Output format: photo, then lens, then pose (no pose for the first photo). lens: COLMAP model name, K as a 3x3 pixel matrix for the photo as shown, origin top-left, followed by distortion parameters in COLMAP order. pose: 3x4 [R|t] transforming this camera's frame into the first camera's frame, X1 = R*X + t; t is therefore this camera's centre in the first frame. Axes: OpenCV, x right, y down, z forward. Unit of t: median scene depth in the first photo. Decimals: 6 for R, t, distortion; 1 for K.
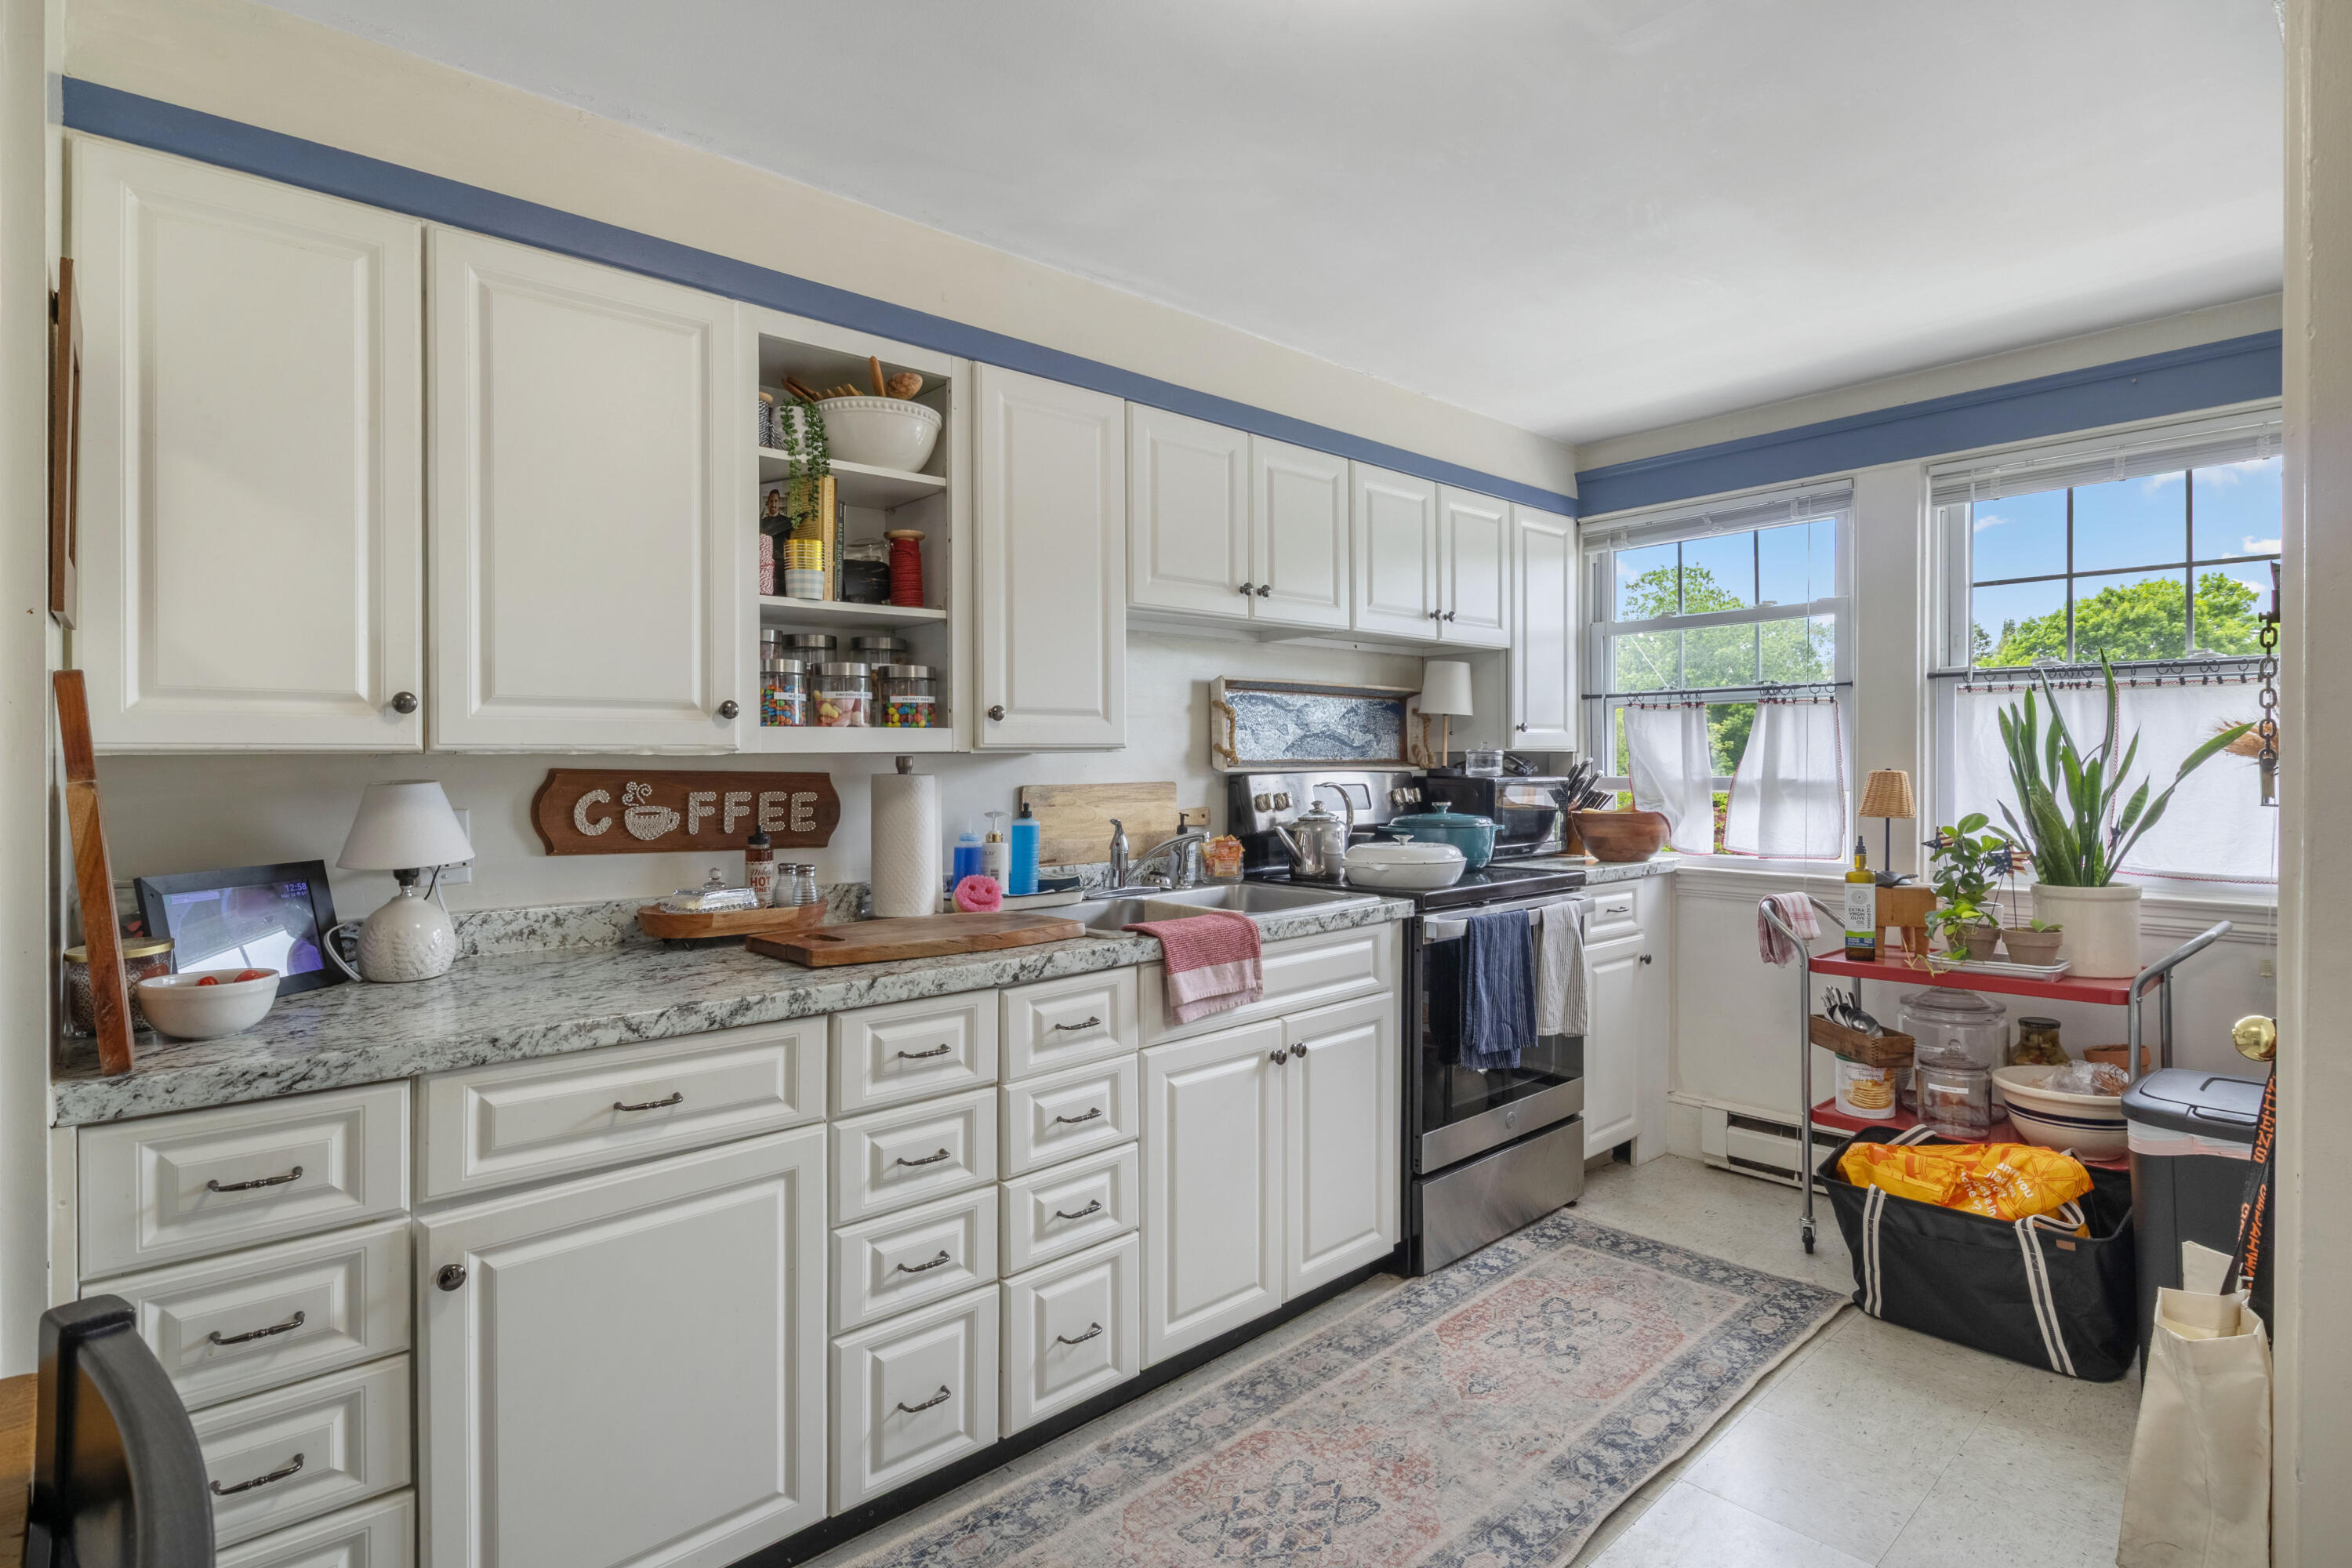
lens RADIAL K [[1184.5, 0, 1176.0], [0, 1184.5, 784.0], [0, 0, 1]] dist [-0.016589, 0.000434]
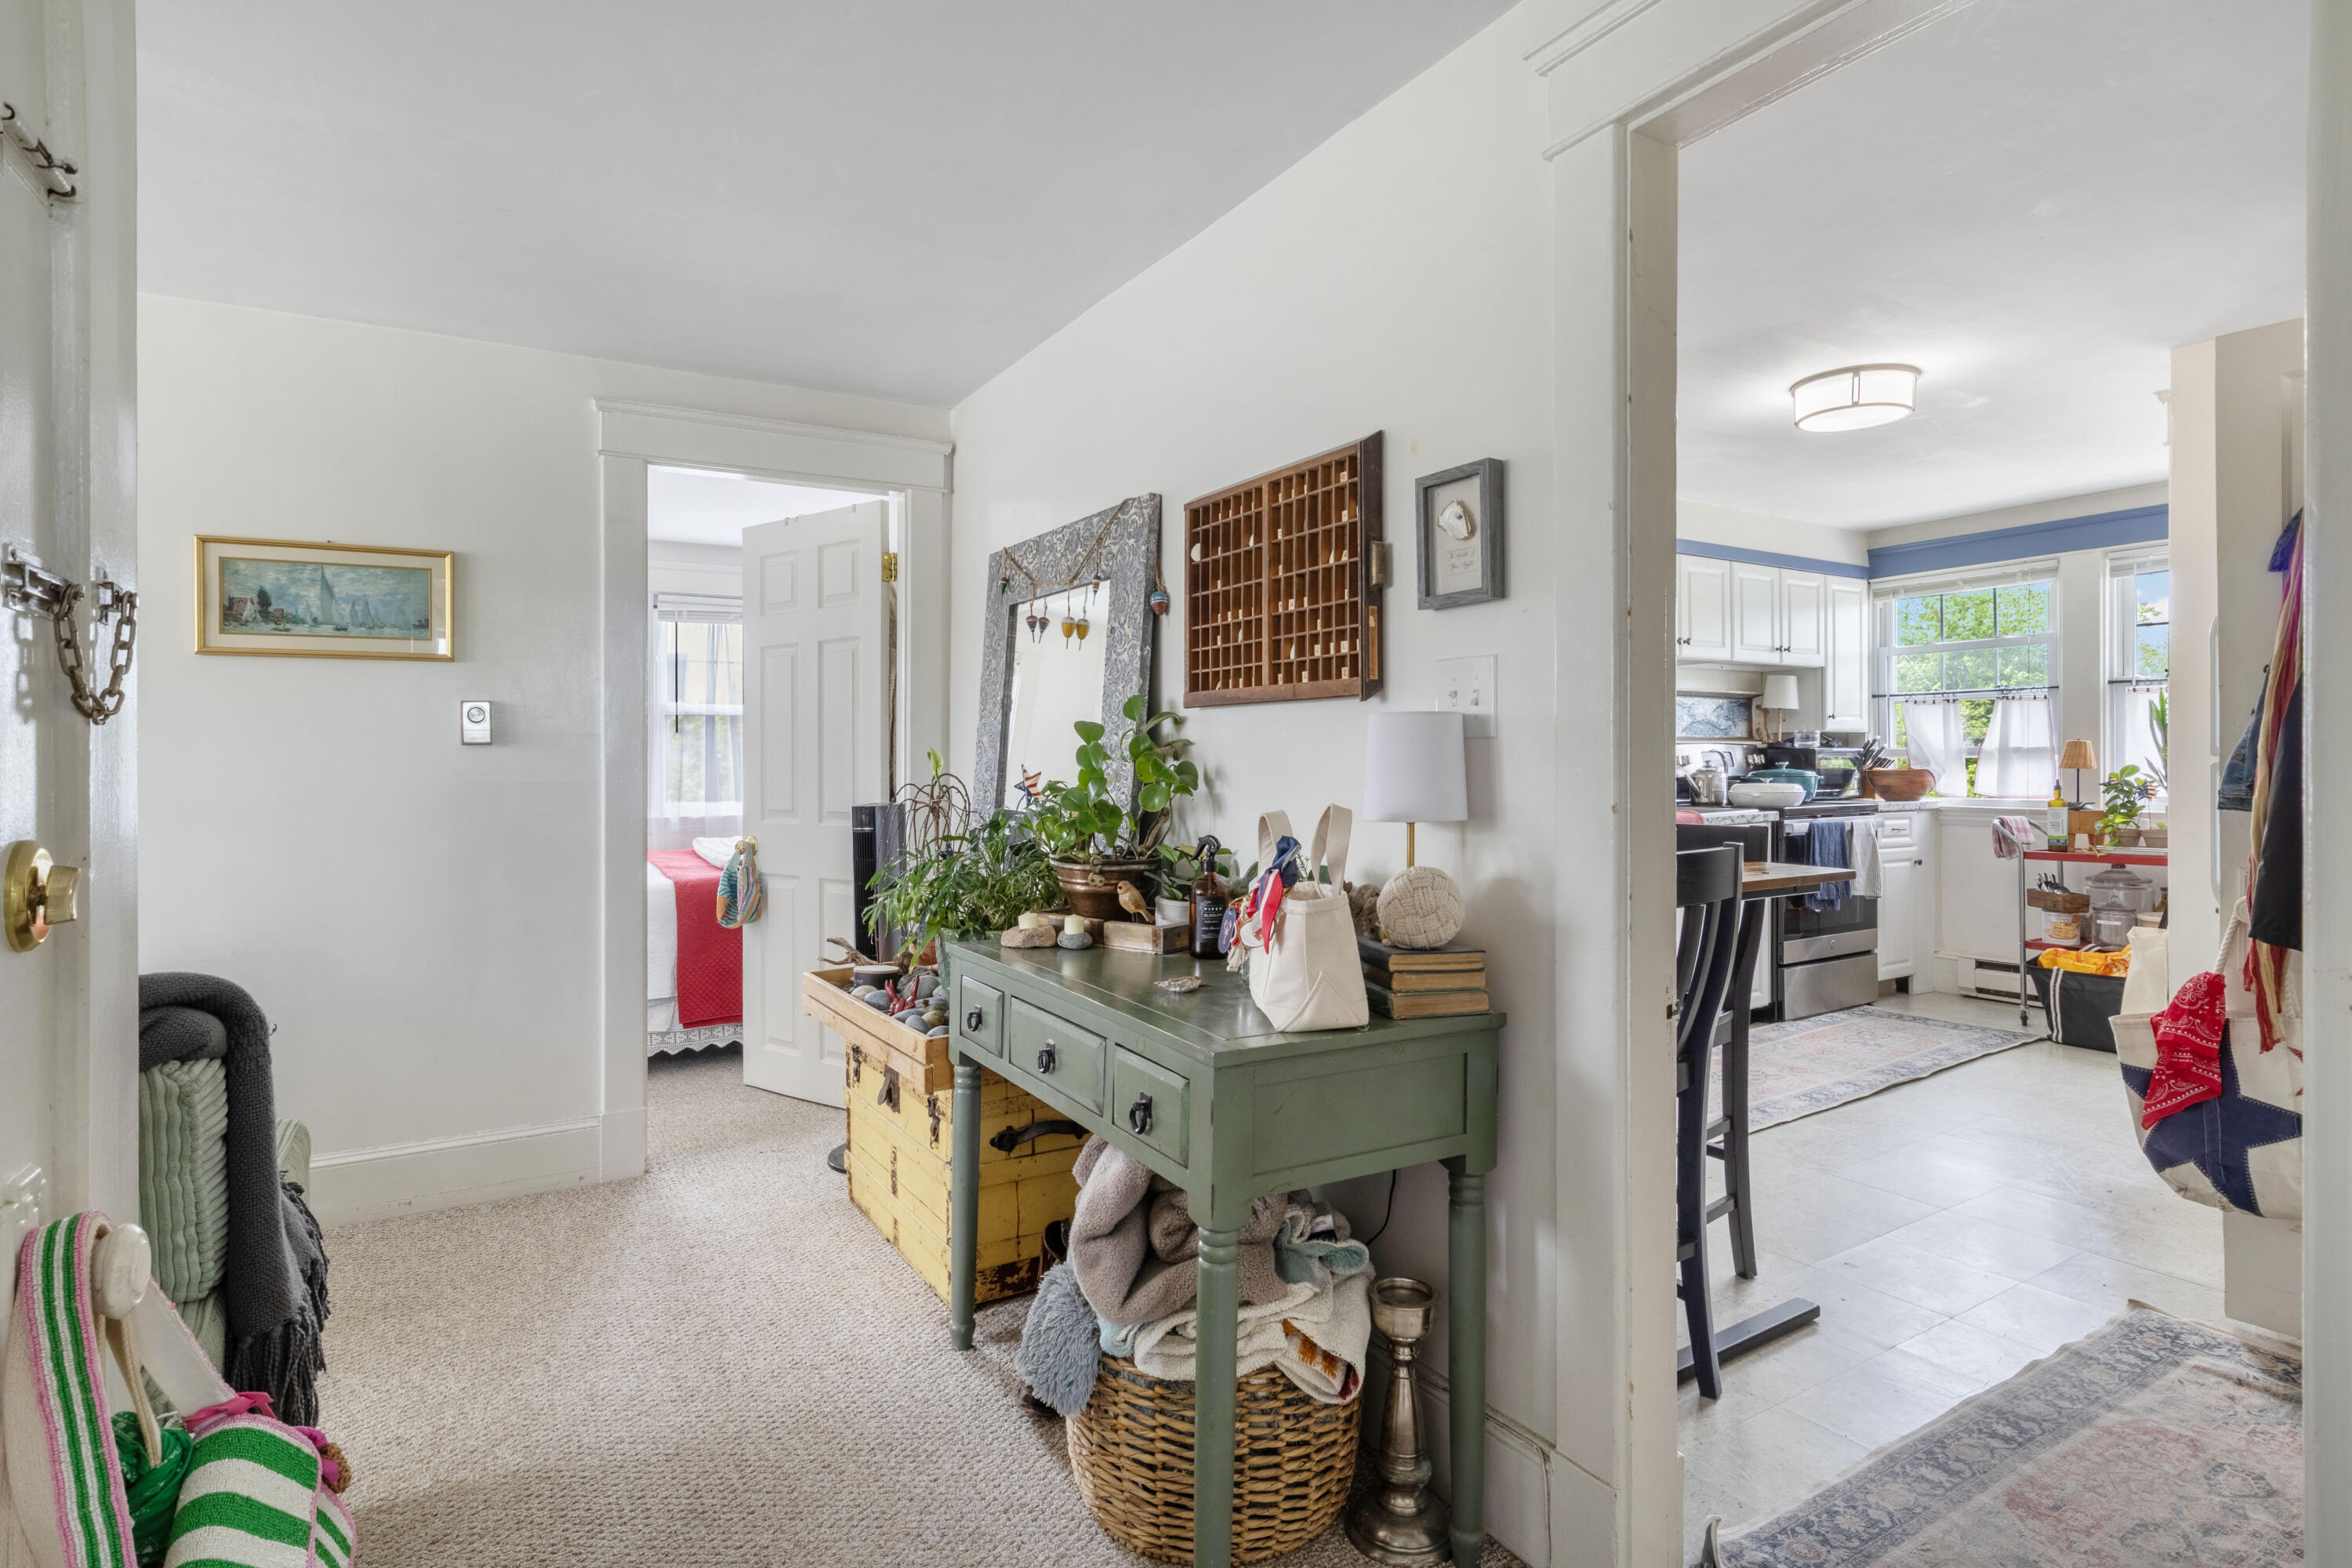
lens RADIAL K [[1160.9, 0, 1179.2], [0, 1160.9, 769.3], [0, 0, 1]] dist [-0.021114, -0.000779]
pose [[0.981915, 0.000072, -0.189325, -0.292766], [-0.001544, 0.999970, -0.007627, 0.038580], [0.189318, 0.007781, 0.981885, -0.726954]]
